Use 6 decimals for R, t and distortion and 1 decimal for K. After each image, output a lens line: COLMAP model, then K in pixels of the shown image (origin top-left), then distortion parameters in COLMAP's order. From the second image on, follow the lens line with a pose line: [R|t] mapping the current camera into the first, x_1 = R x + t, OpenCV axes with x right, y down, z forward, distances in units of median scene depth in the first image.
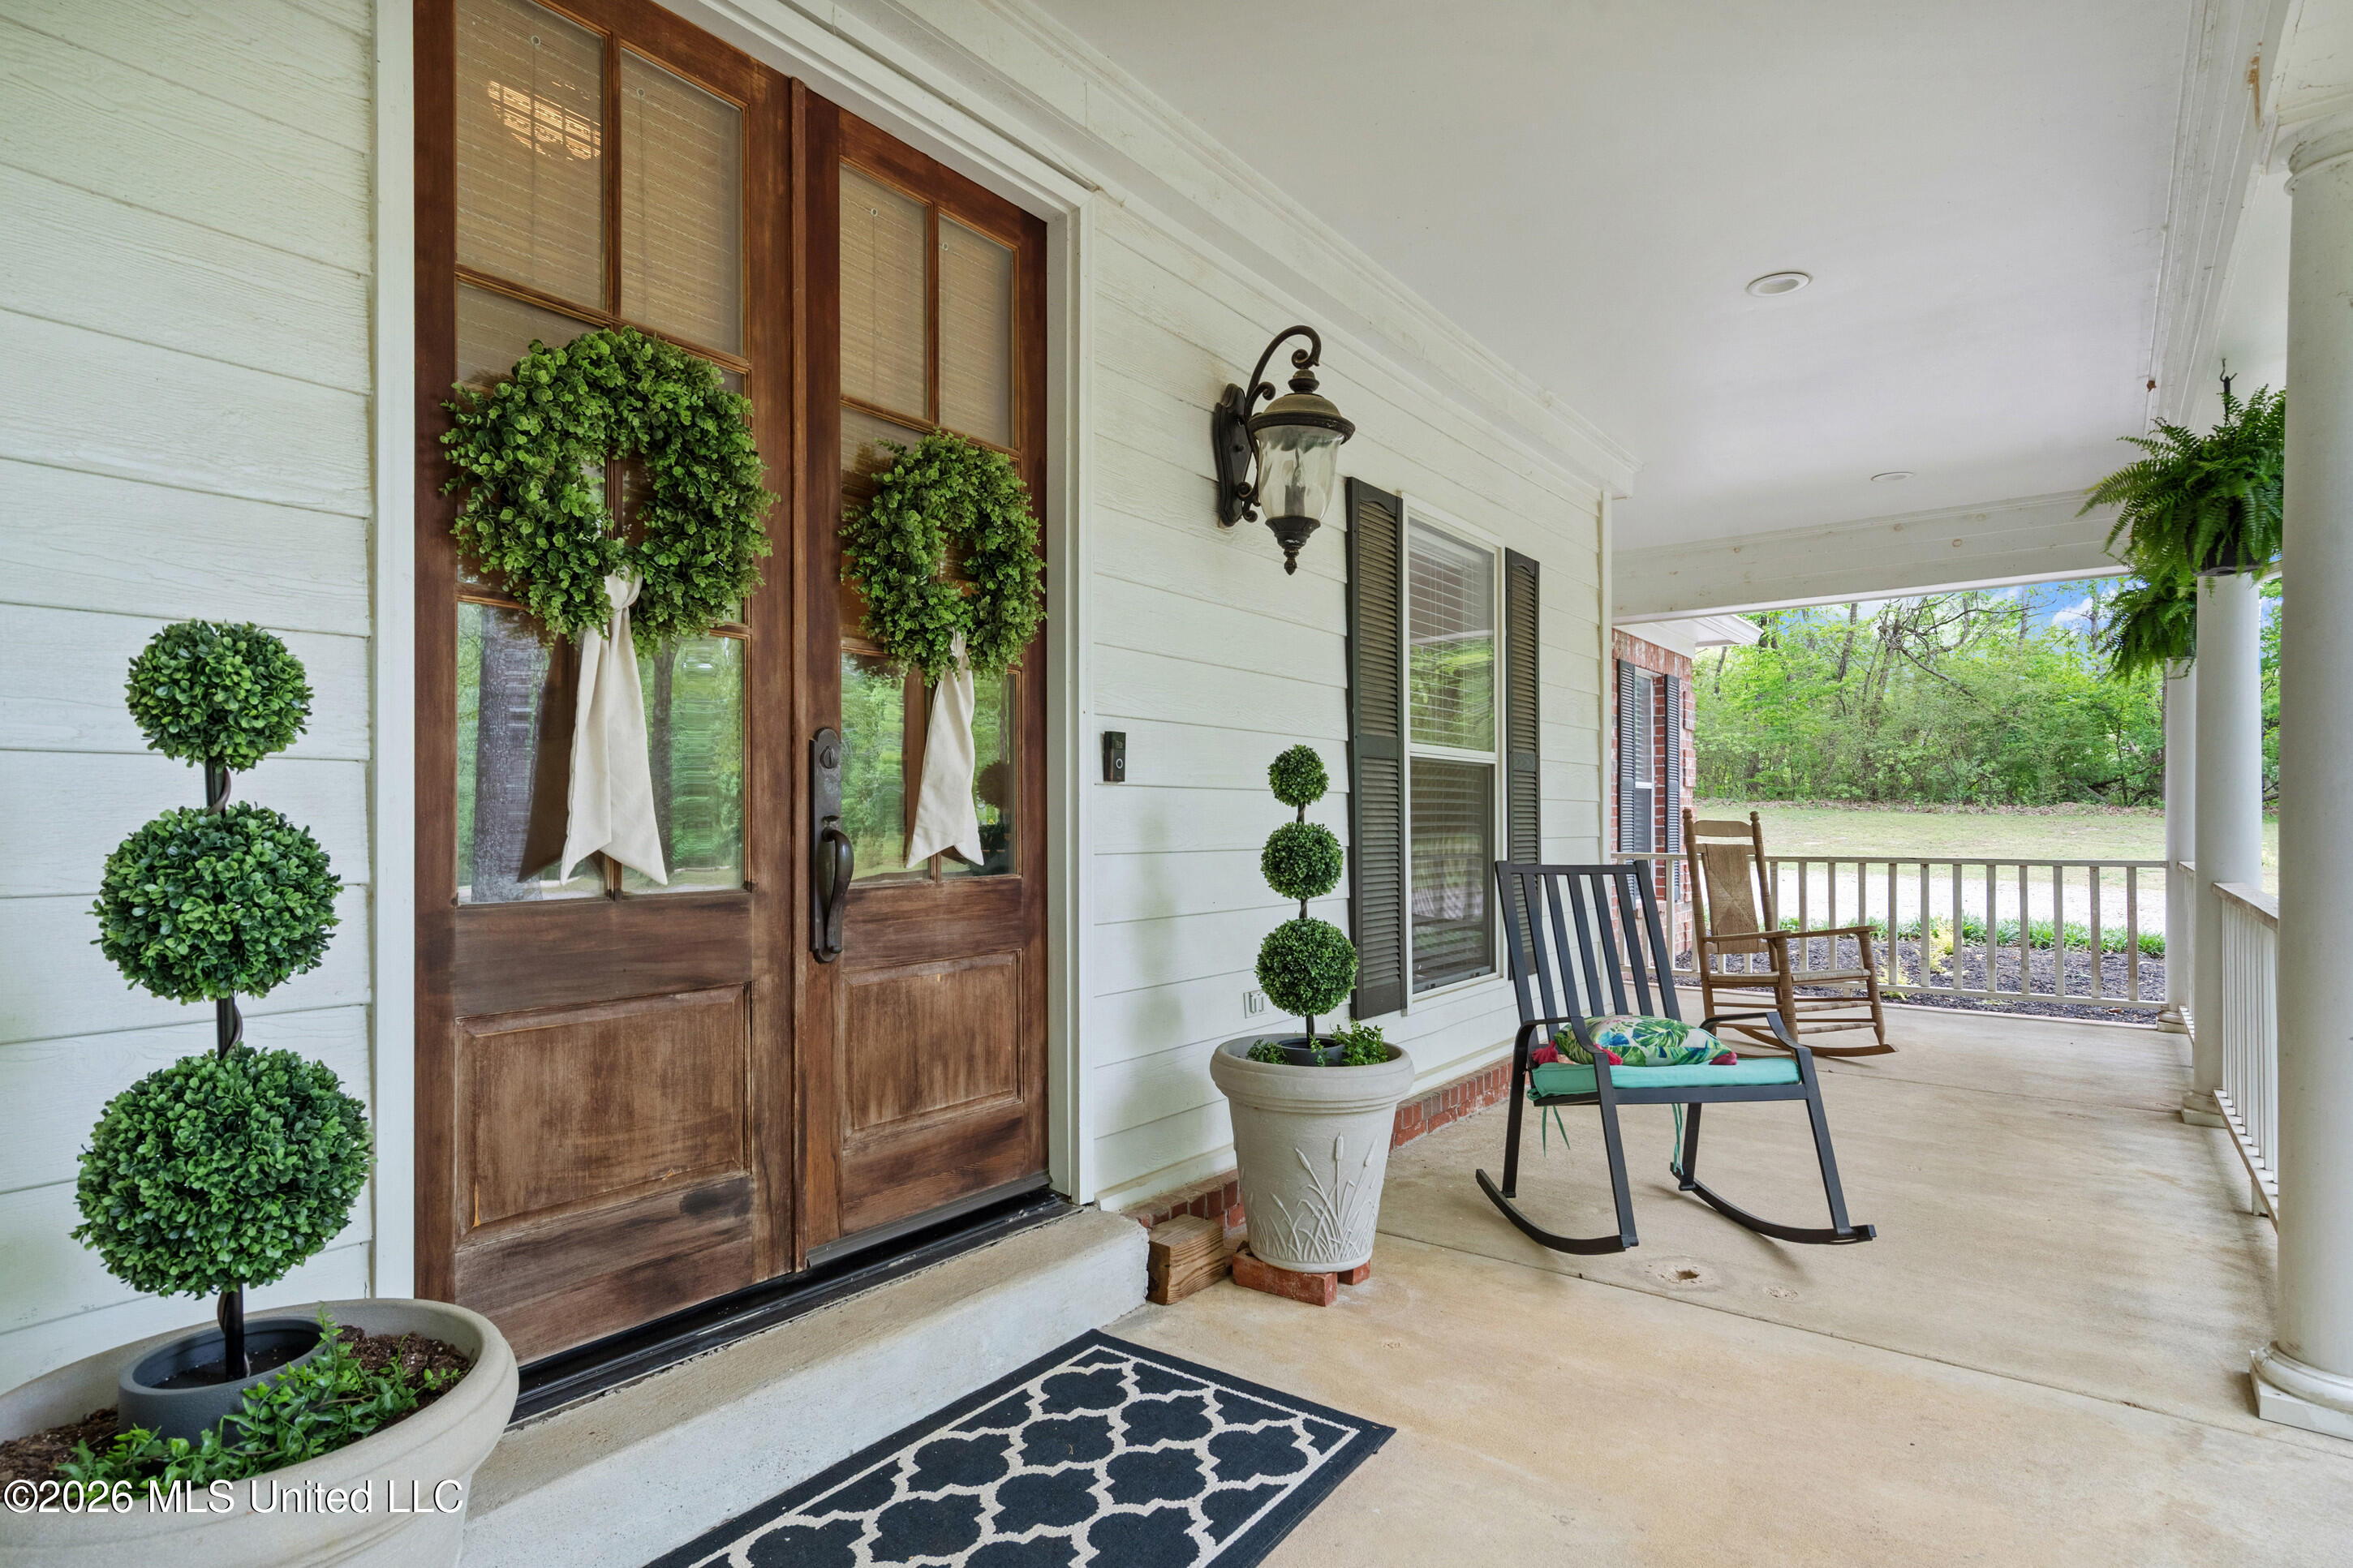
lens RADIAL K [[1204.4, 0, 1174.9], [0, 1204.4, 816.9], [0, 0, 1]] dist [-0.001556, -0.000552]
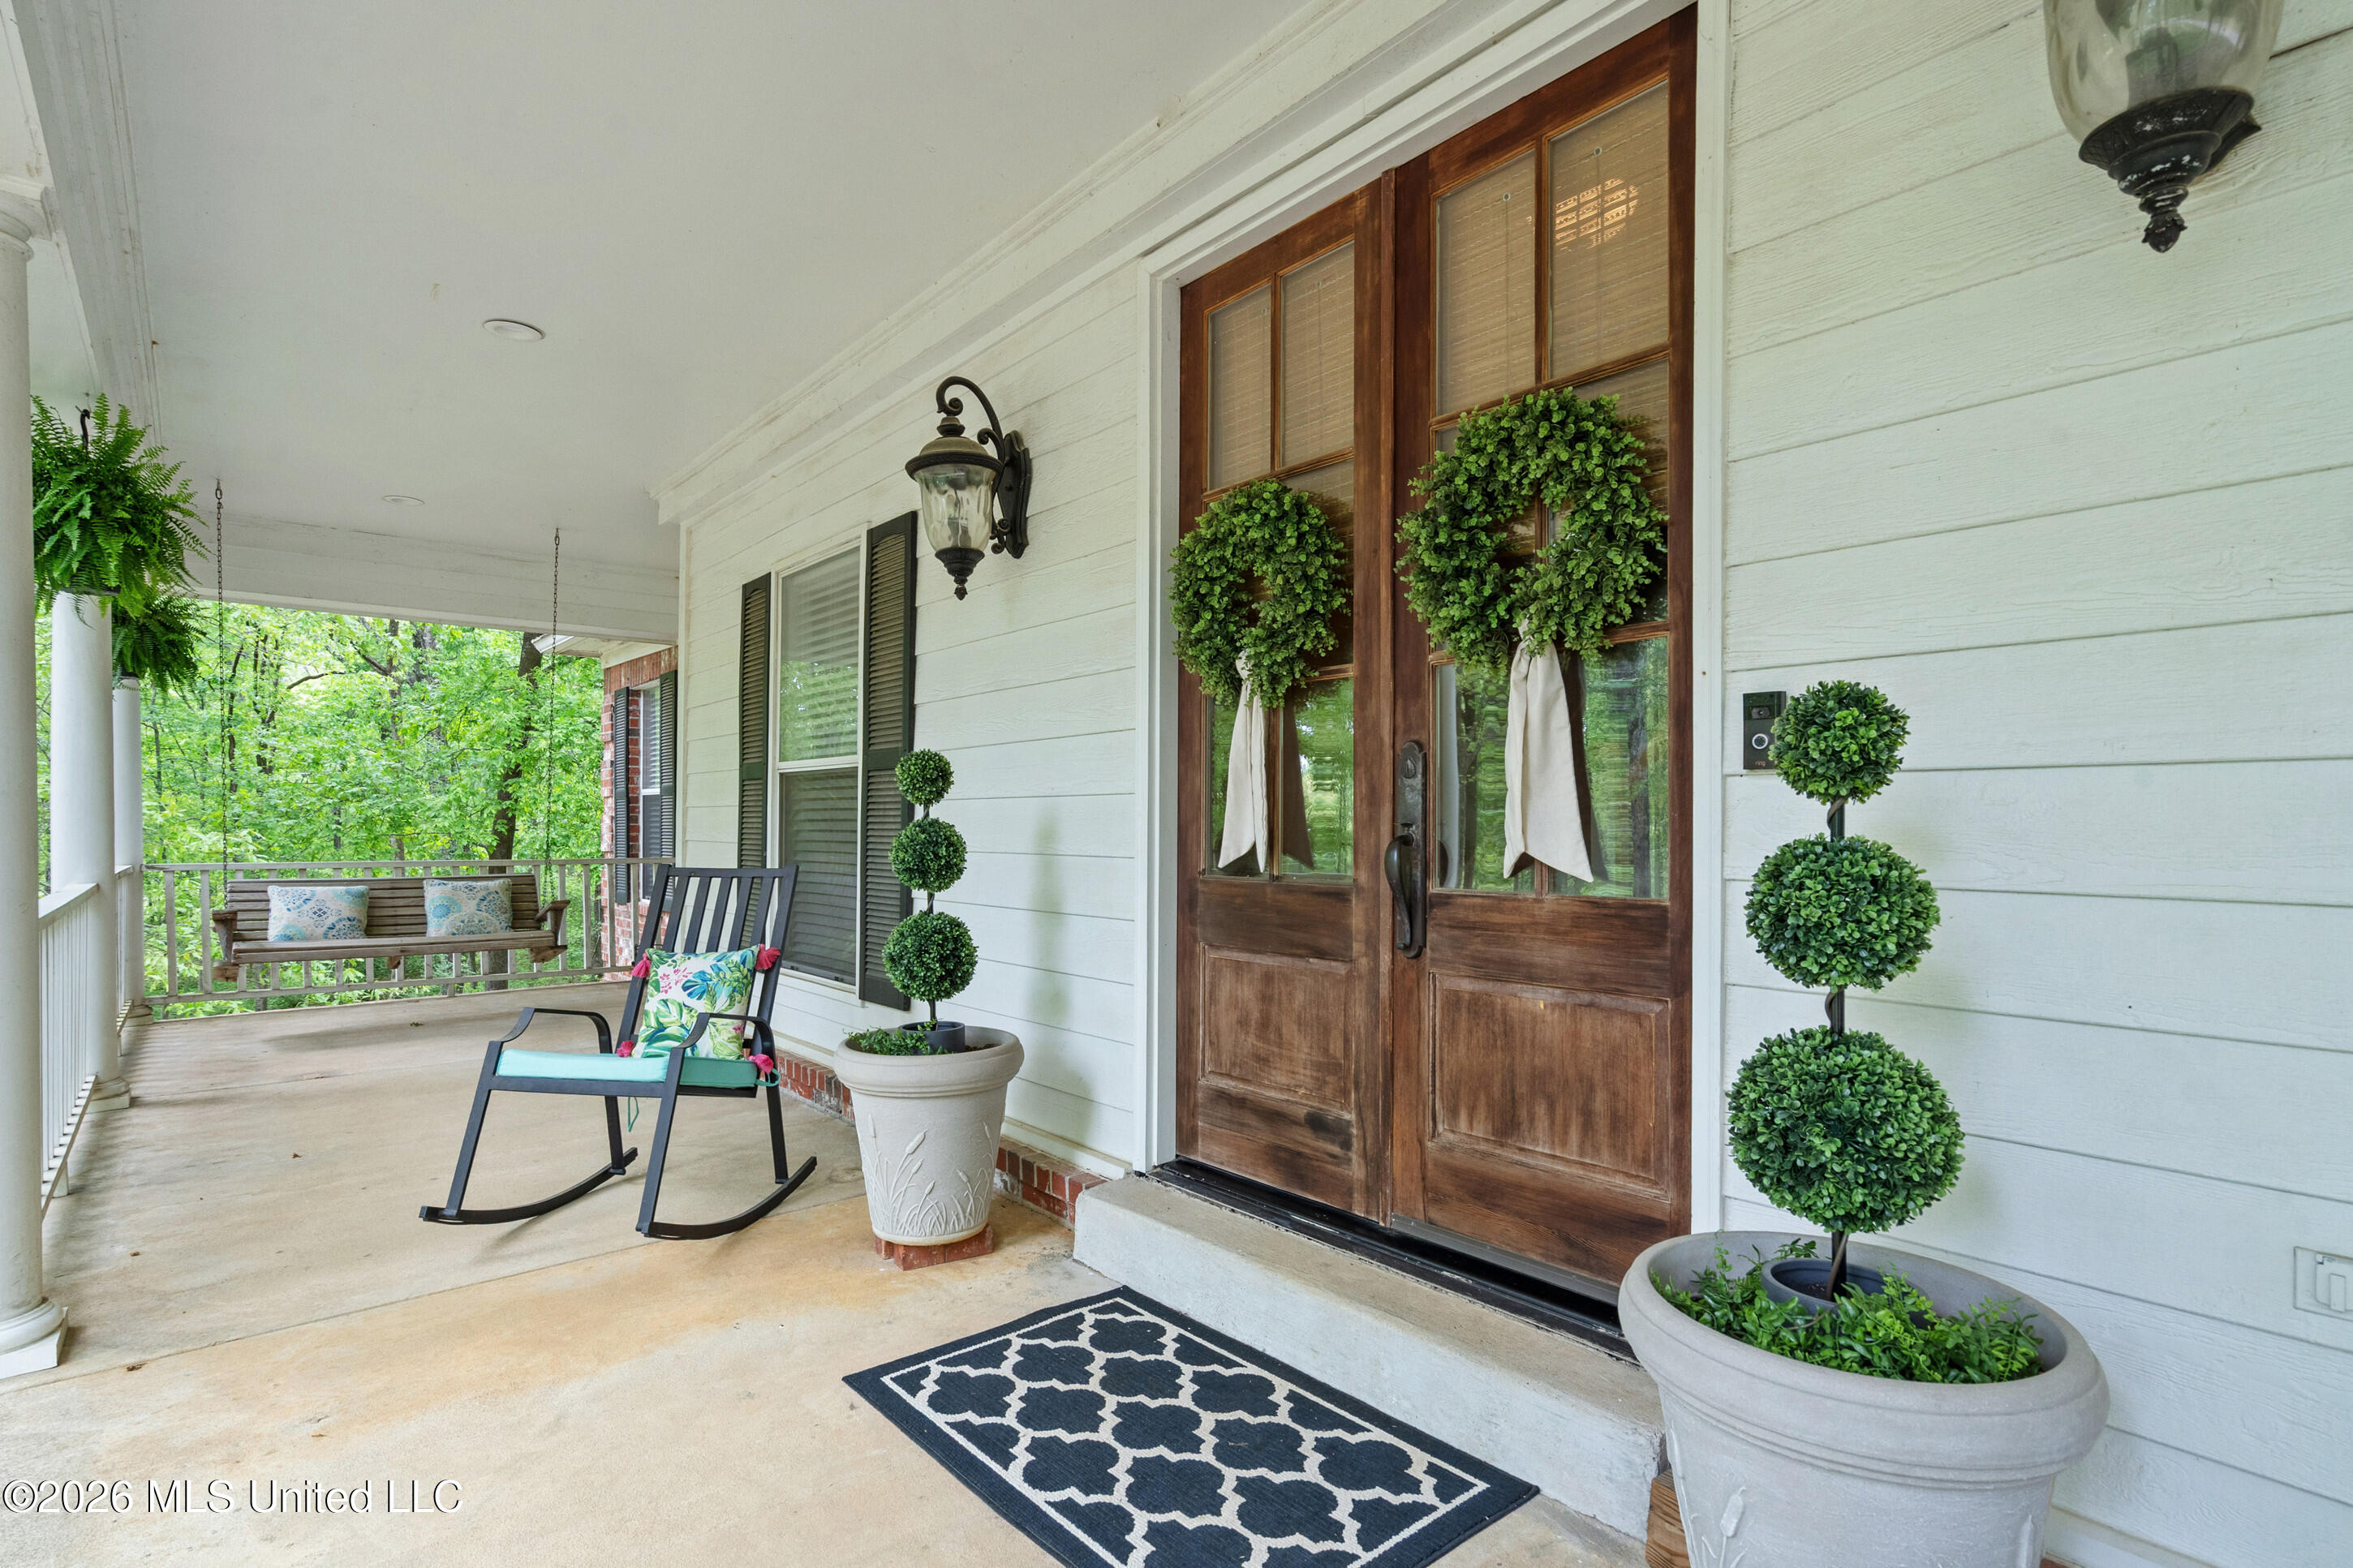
lens RADIAL K [[1173.8, 0, 1171.8], [0, 1173.8, 824.8], [0, 0, 1]] dist [-0.000060, 0.000067]
pose [[-0.229351, -0.000233, -0.973344, 0.784130], [-0.001323, 0.999999, 0.000072, 0.001212], [0.973343, 0.001304, -0.229351, 1.029995]]
